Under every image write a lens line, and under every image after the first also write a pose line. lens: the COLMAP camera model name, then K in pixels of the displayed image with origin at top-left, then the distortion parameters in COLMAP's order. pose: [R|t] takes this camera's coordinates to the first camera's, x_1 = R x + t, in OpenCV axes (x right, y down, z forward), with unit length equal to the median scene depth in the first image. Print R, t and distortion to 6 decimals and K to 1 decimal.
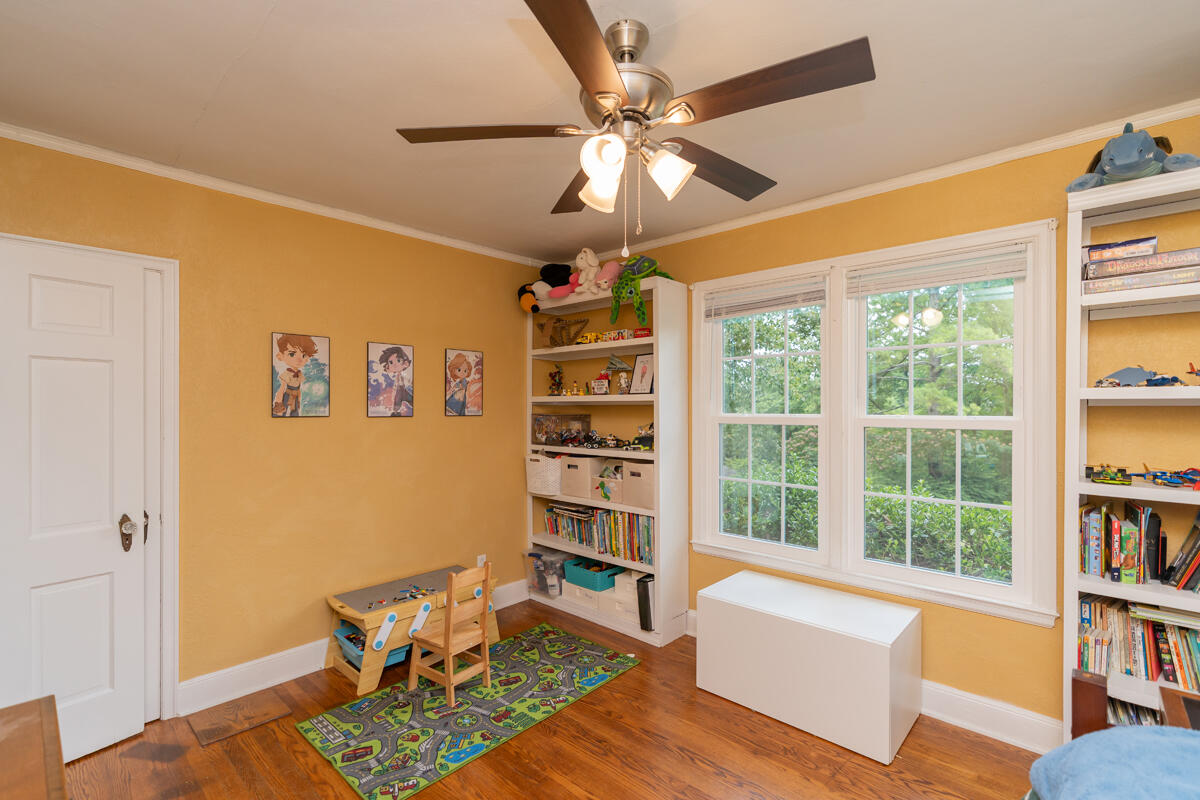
lens RADIAL K [[541.9, 0, 599.4], [0, 541.9, 409.7], [0, 0, 1]] dist [0.001159, -0.000187]
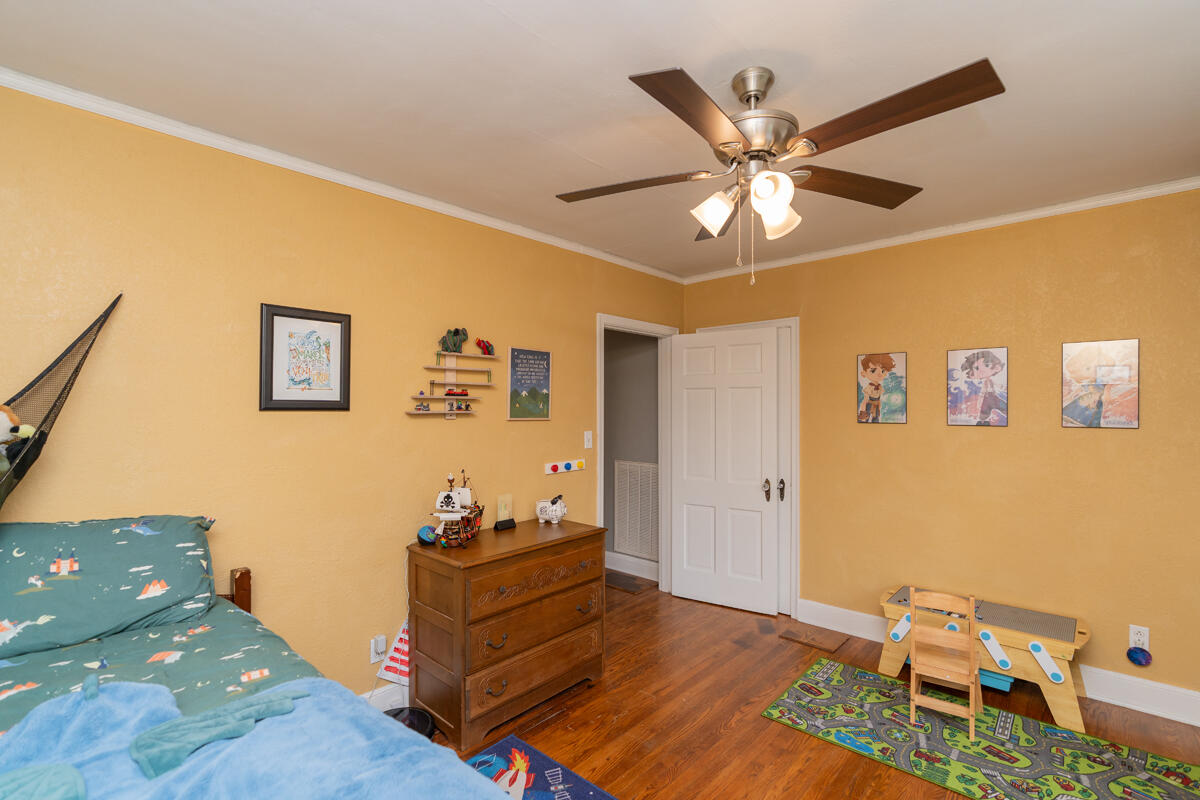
lens RADIAL K [[541.9, 0, 599.4], [0, 541.9, 409.7], [0, 0, 1]] dist [0.001159, -0.000187]
pose [[0.009930, 0.002847, -0.999947, 0.637292], [-0.003944, 0.999988, 0.002808, -0.017301], [0.999943, 0.003916, 0.009941, 0.382984]]
